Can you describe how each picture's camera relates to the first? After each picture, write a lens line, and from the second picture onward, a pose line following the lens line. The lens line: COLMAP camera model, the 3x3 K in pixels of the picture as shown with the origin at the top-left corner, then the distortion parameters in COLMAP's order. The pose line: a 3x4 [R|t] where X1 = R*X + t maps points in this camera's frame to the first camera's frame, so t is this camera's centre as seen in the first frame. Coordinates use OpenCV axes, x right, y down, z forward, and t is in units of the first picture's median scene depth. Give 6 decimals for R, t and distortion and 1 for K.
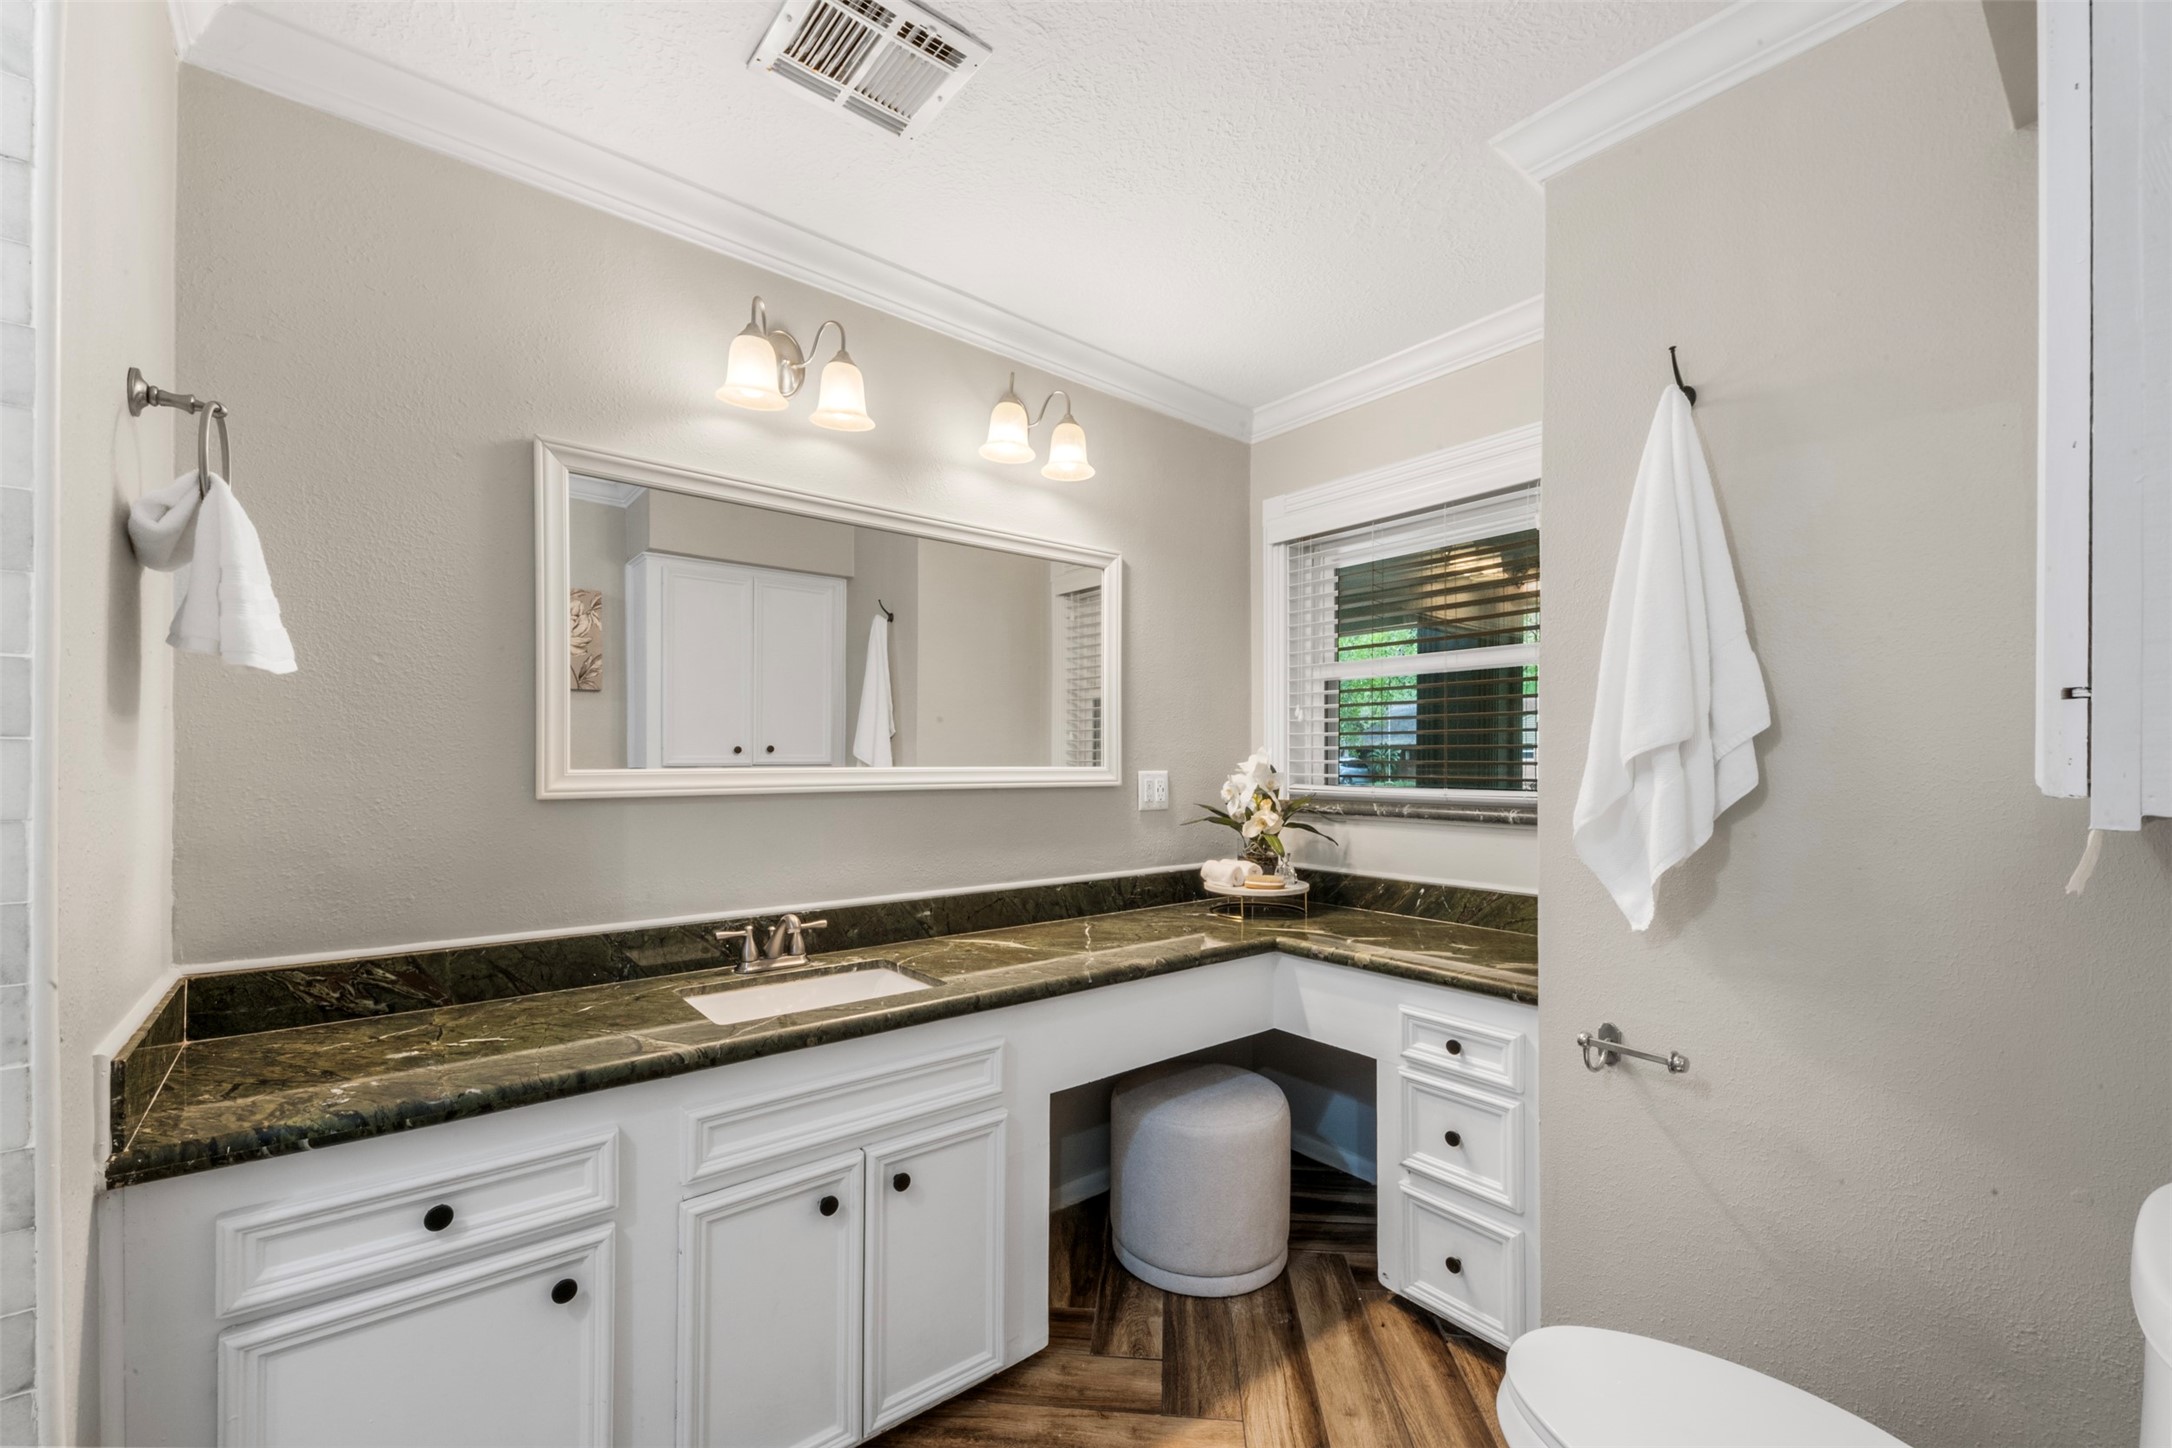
lens RADIAL K [[891.3, 0, 1091.3], [0, 891.3, 751.0], [0, 0, 1]] dist [0.001160, 0.000155]
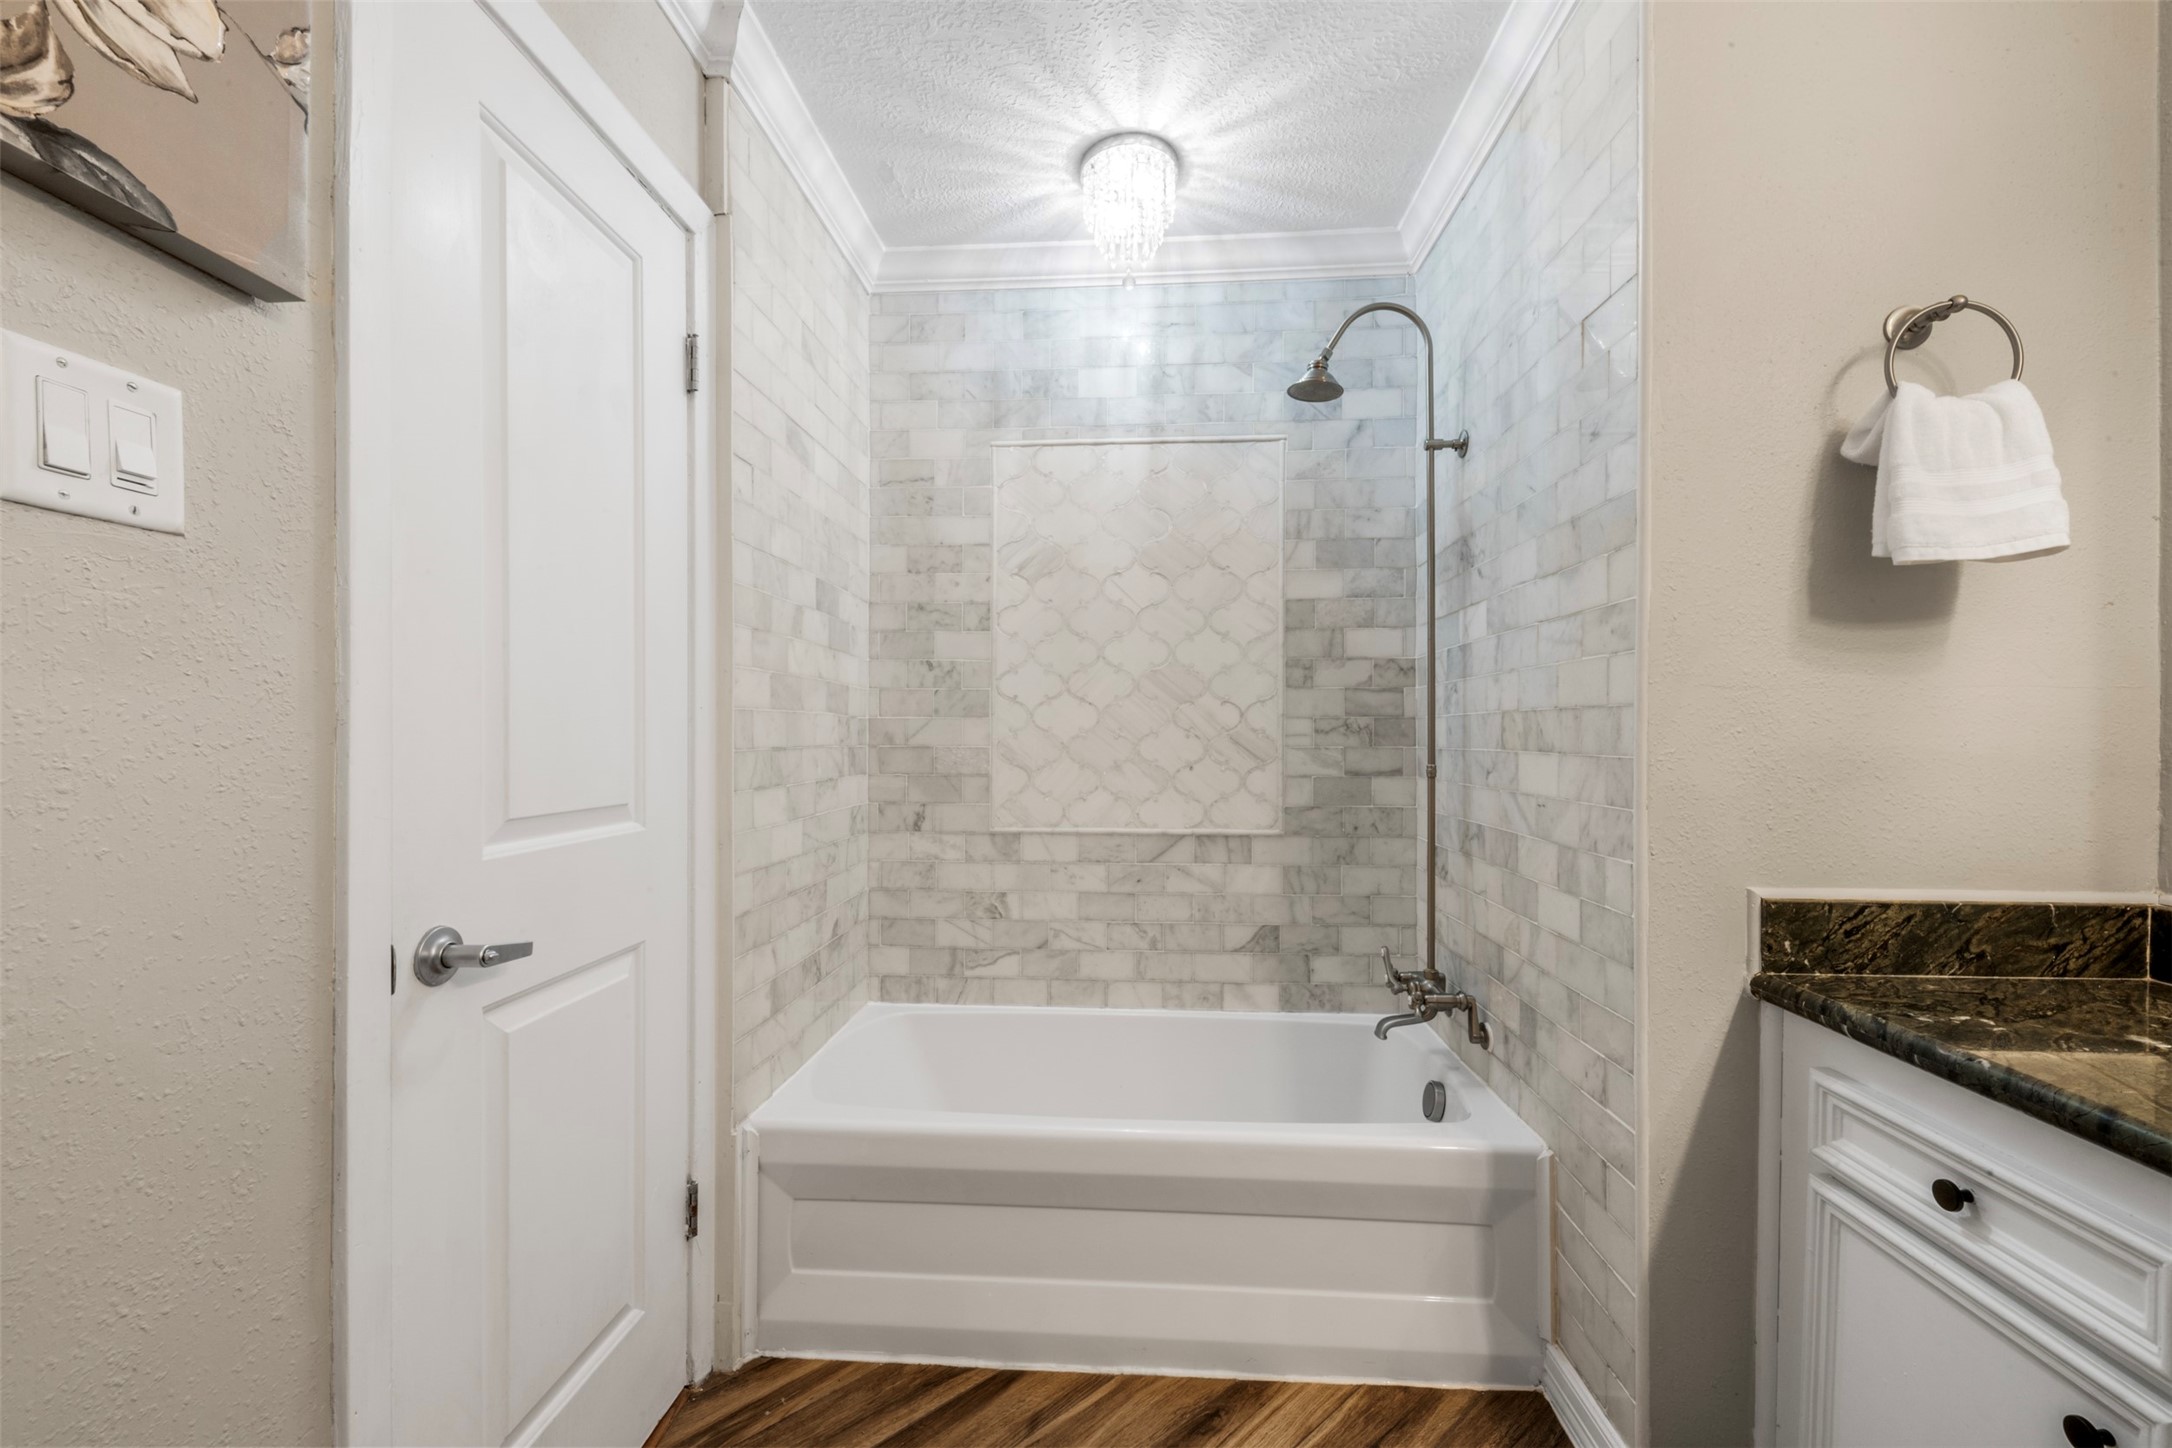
lens RADIAL K [[891.3, 0, 1091.3], [0, 891.3, 751.0], [0, 0, 1]] dist [0.001160, 0.000155]
pose [[-0.689416, 0.007490, -0.724327, 0.435646], [0.008012, 0.999964, 0.002715, 0.113866], [0.724321, -0.003931, -0.689451, 1.075521]]
